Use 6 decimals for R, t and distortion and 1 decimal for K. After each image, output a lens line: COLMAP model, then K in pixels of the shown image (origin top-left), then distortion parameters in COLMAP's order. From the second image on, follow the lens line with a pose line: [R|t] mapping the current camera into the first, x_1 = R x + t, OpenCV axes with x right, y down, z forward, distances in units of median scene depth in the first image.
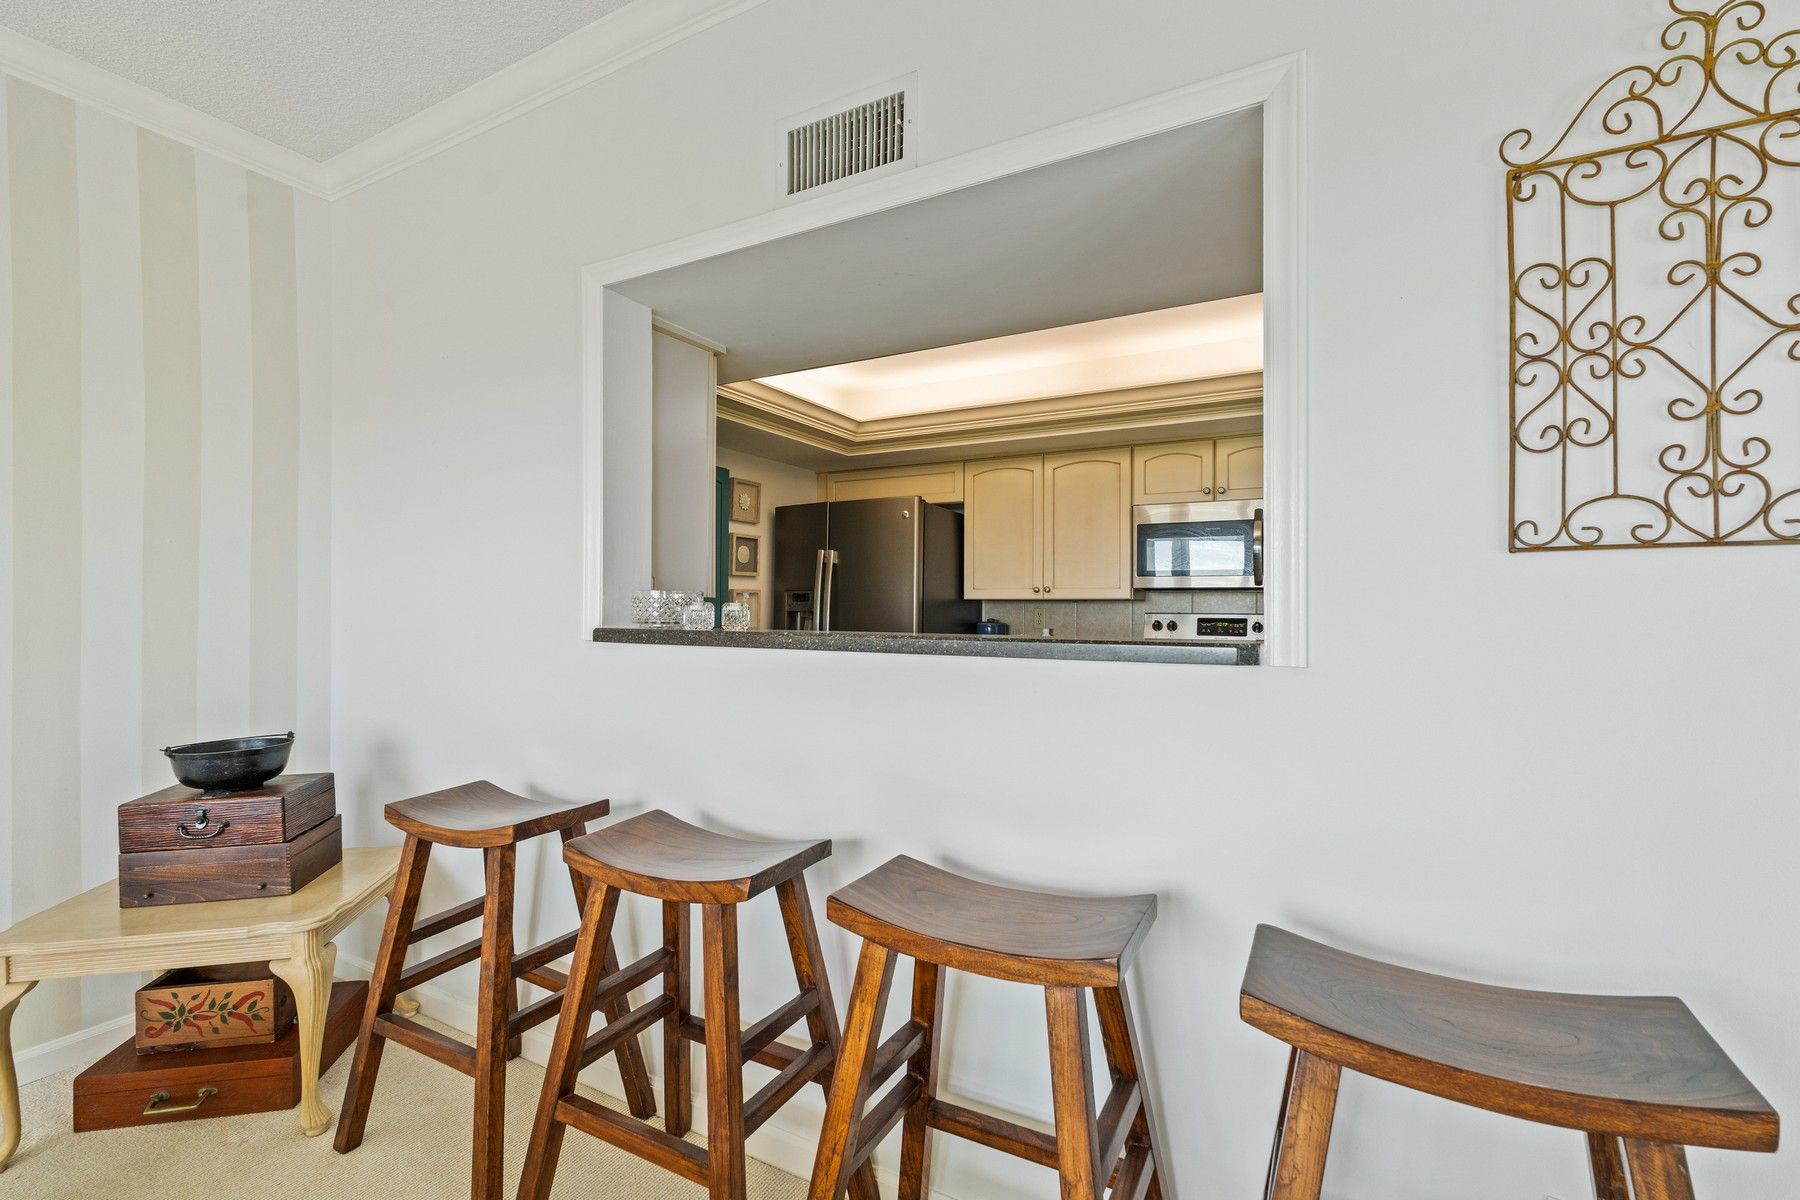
lens RADIAL K [[804.2, 0, 901.6], [0, 804.2, 604.6], [0, 0, 1]] dist [-0.005689, 0.000623]
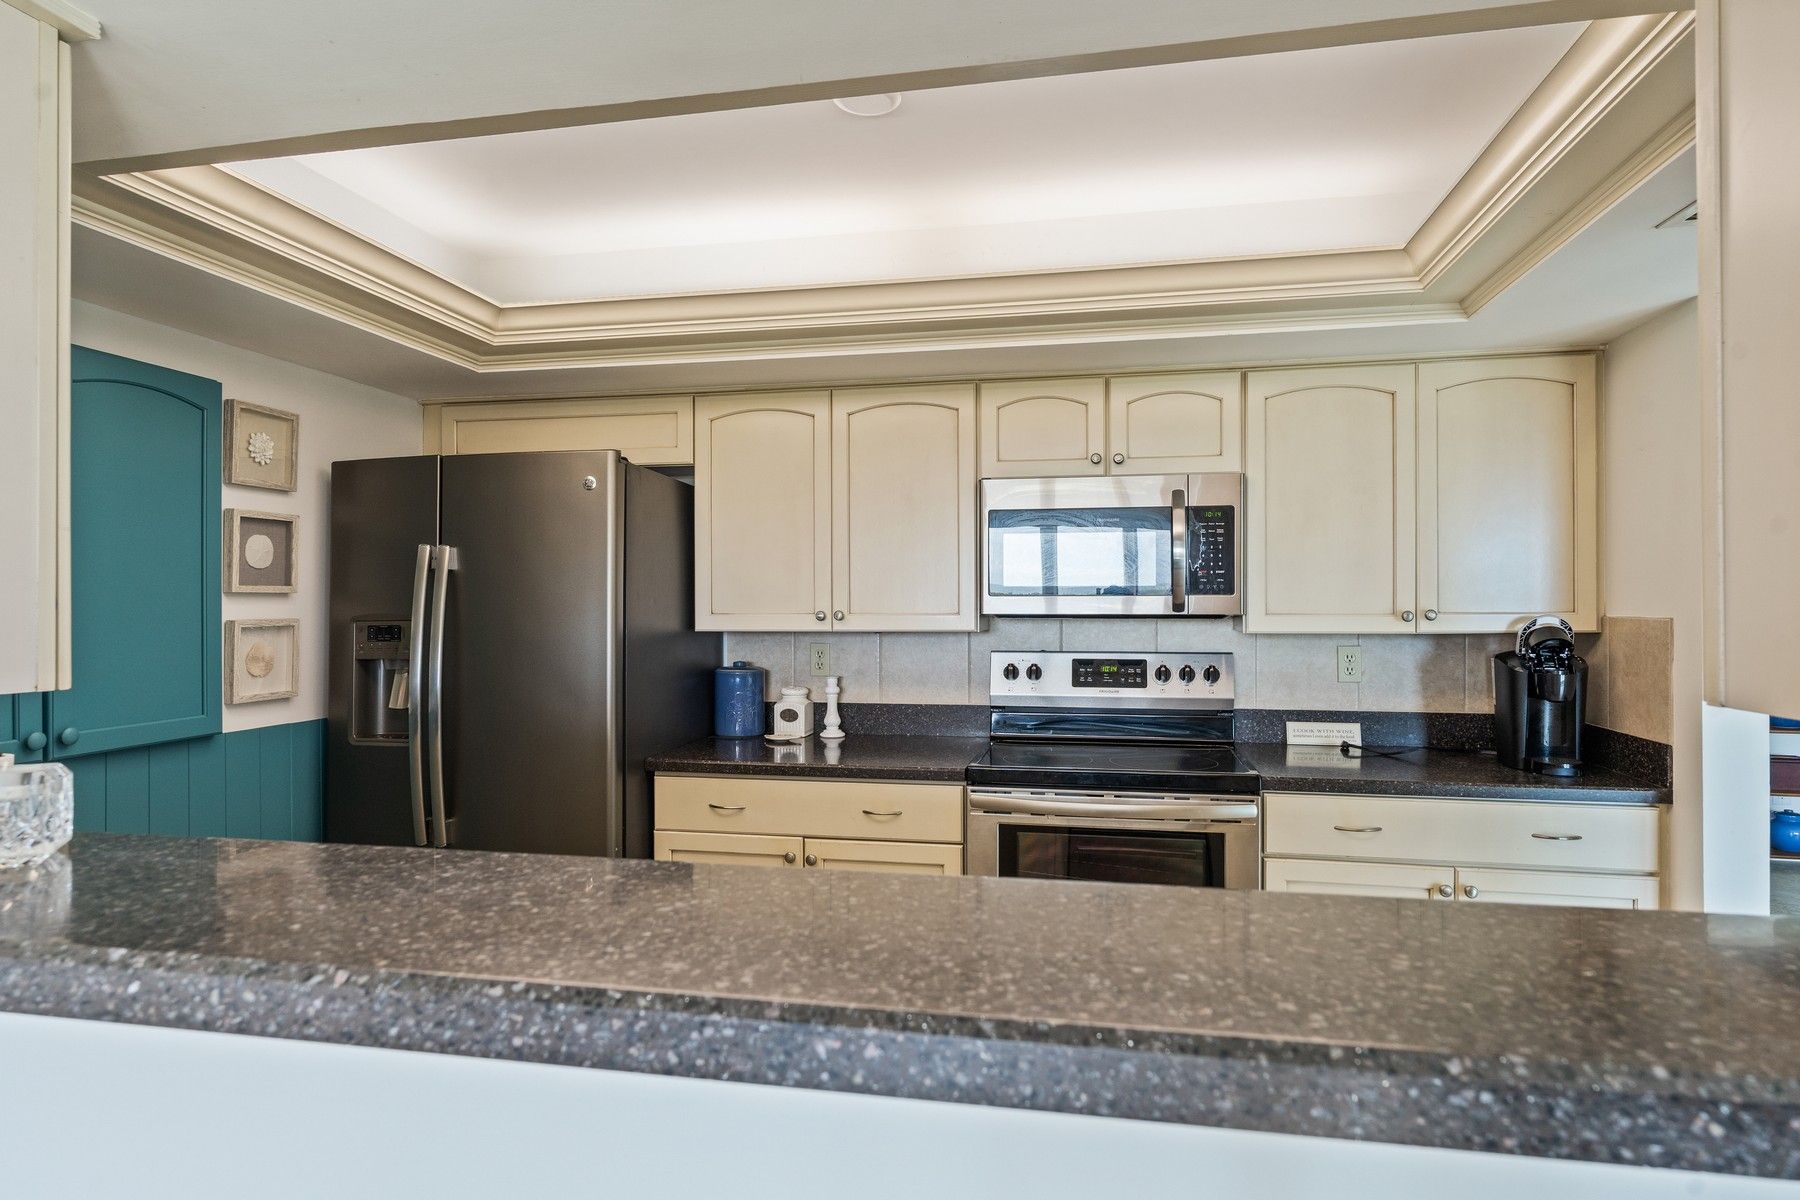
lens RADIAL K [[1021.3, 0, 903.9], [0, 1021.3, 599.7], [0, 0, 1]] dist [-0.002561, 0.000409]
pose [[0.952008, -0.005293, 0.306026, -0.004851], [0.006145, 0.999979, -0.001823, -0.028544], [-0.306011, 0.003616, 0.952021, 0.262303]]
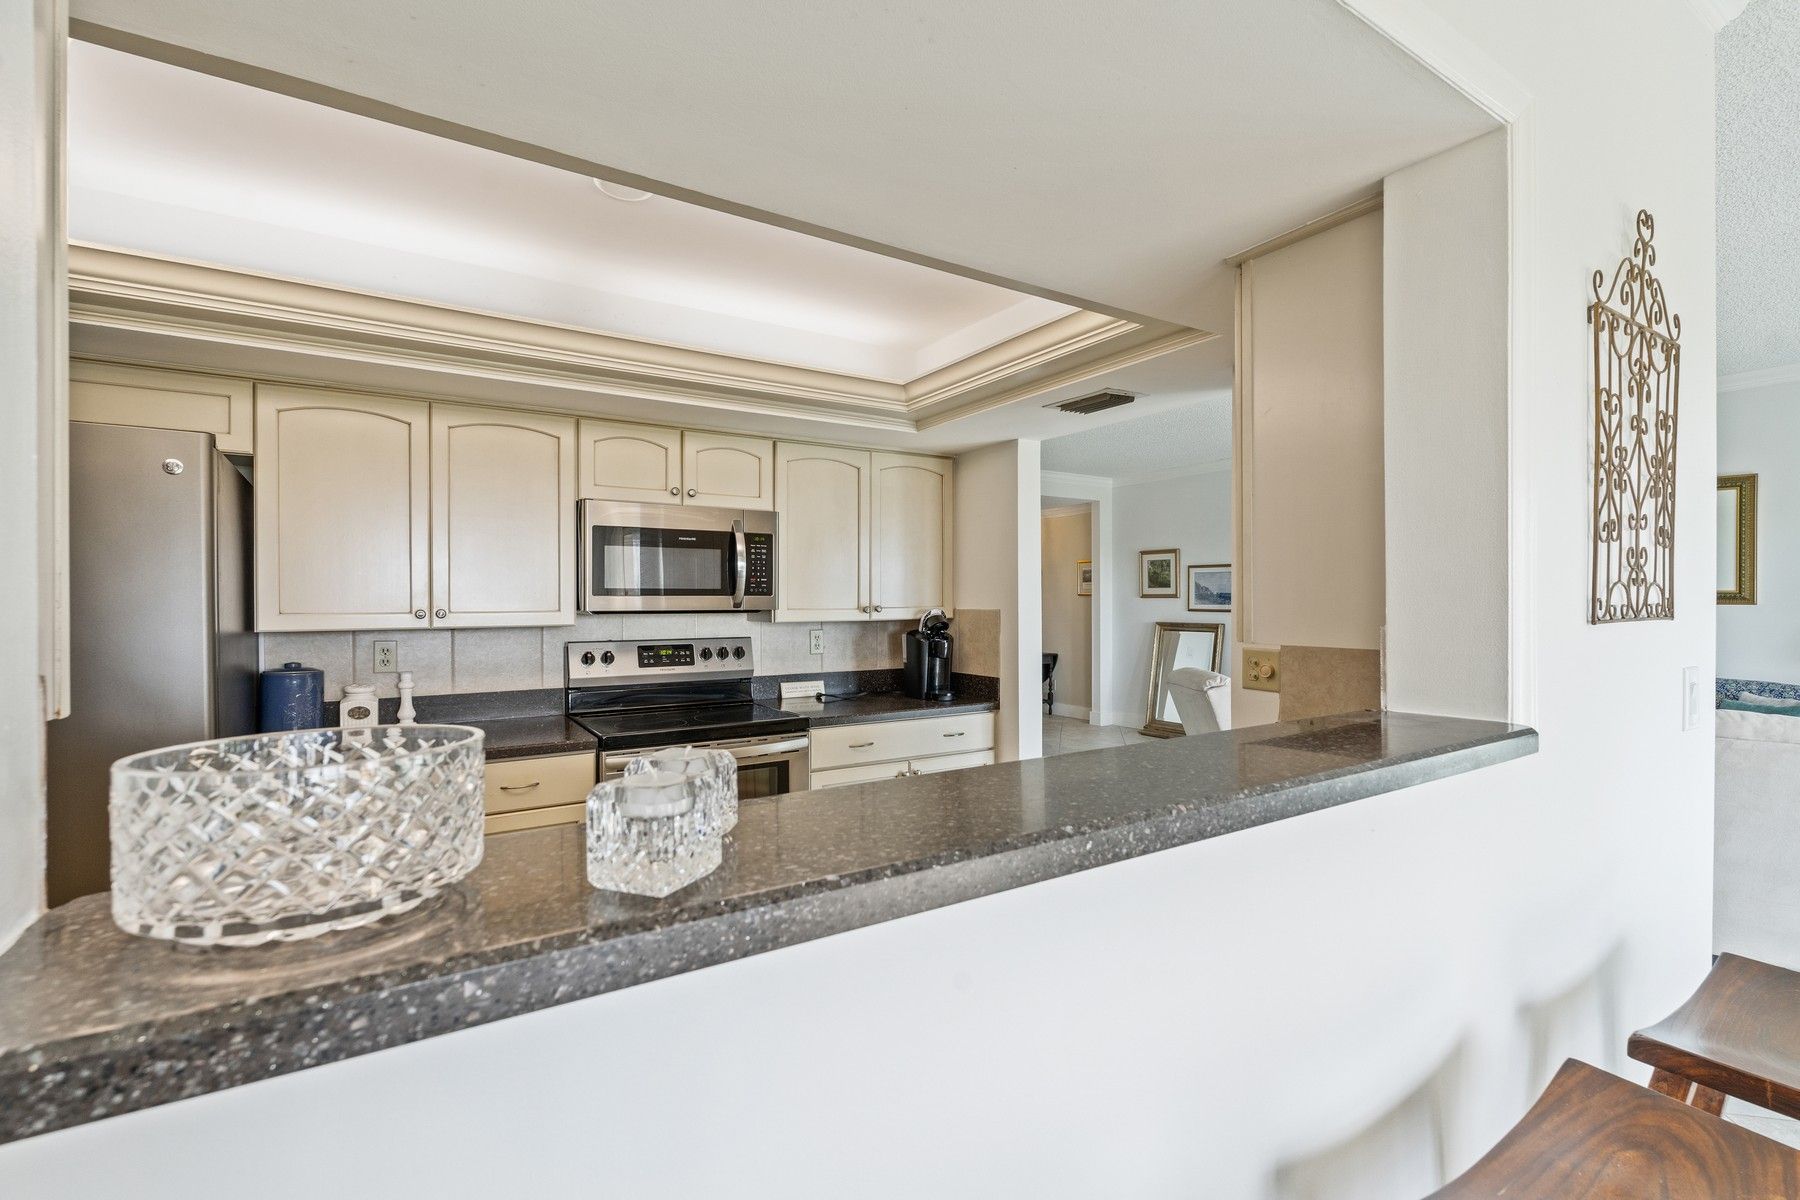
lens RADIAL K [[804.2, 0, 908.2], [0, 804.2, 601.8], [0, 0, 1]] dist [-0.005689, 0.000623]
pose [[0.467097, -0.006889, 0.884179, -0.208829], [0.004748, 0.999975, 0.005283, -0.029451], [-0.884194, 0.001731, 0.467117, 0.369193]]
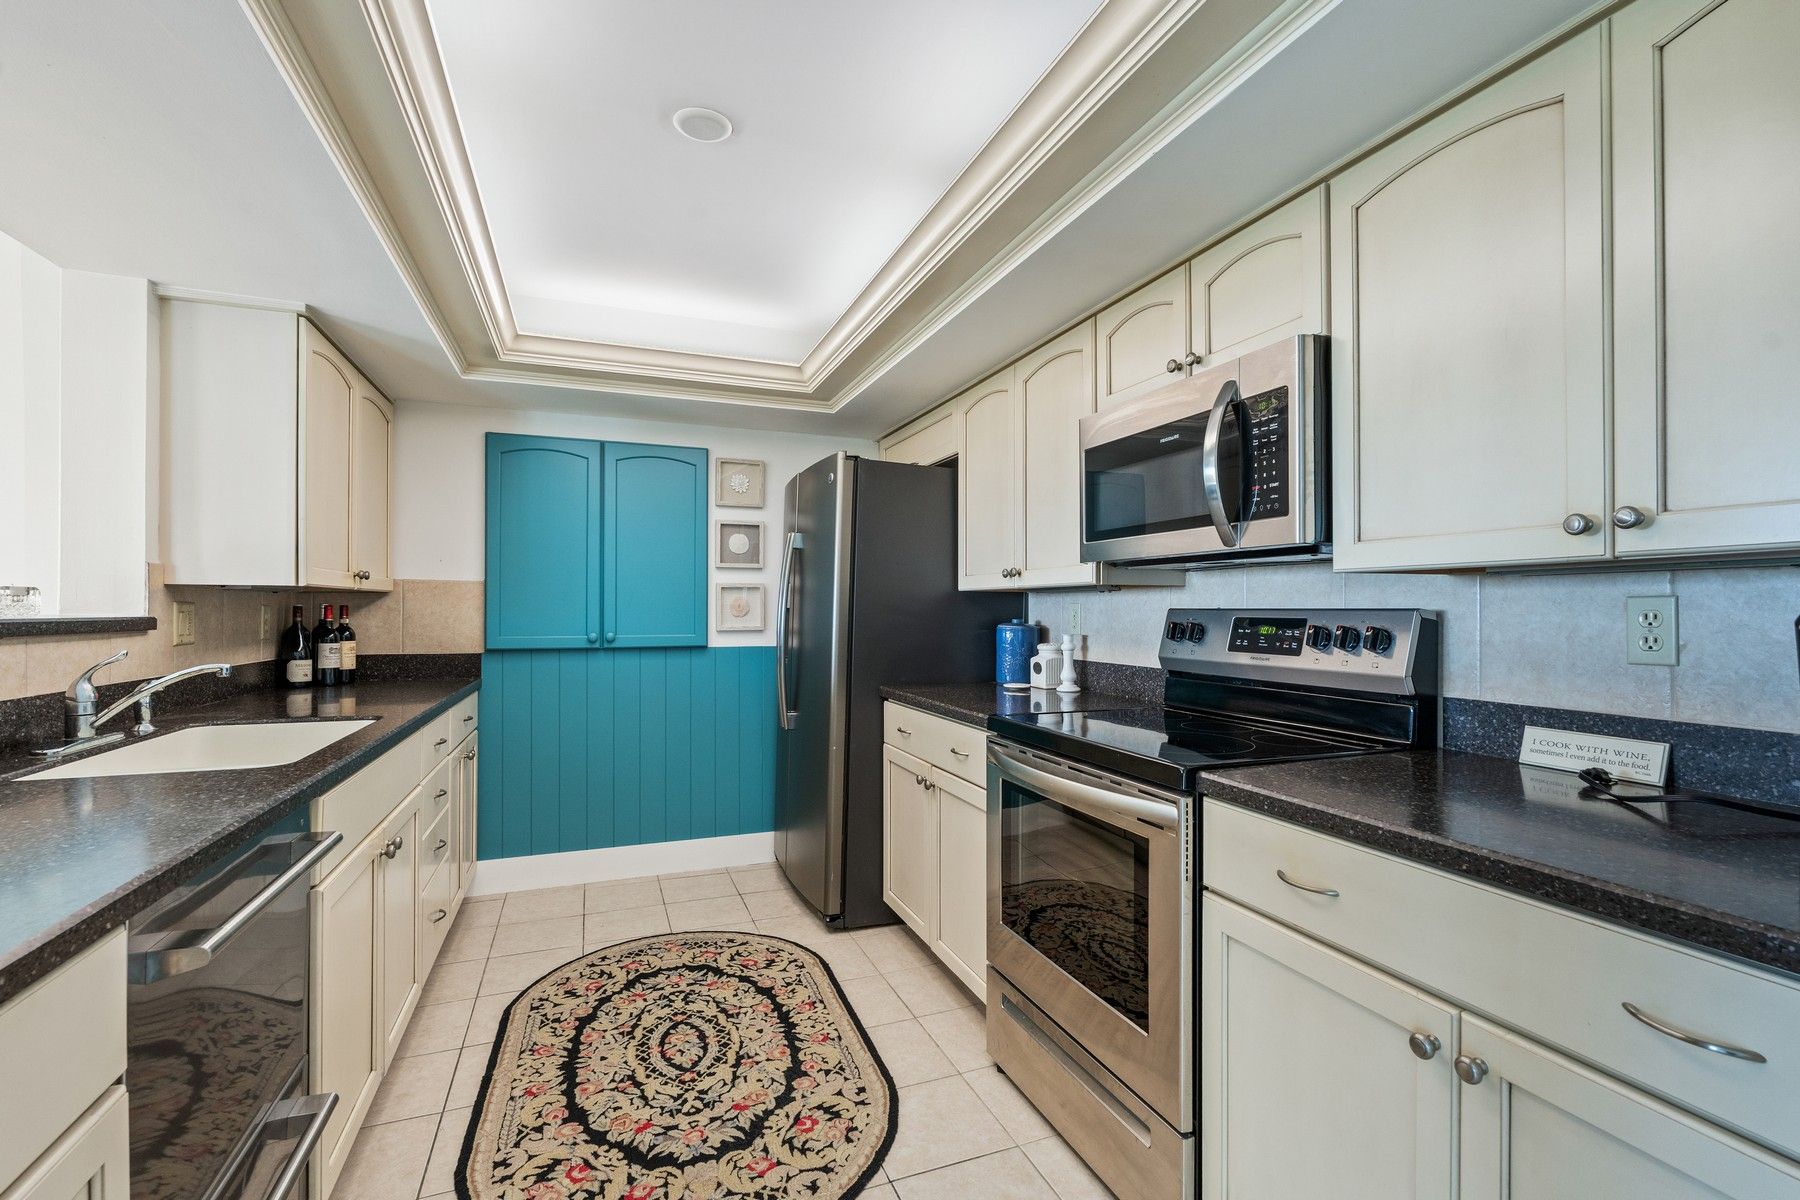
lens RADIAL K [[804.2, 0, 891.9], [0, 804.2, 601.7], [0, 0, 1]] dist [-0.005689, 0.000623]
pose [[0.763071, -0.007314, -0.646273, 0.514872], [-0.001591, 0.999912, -0.013195, 0.013023], [0.646313, 0.011097, 0.762992, 0.447485]]
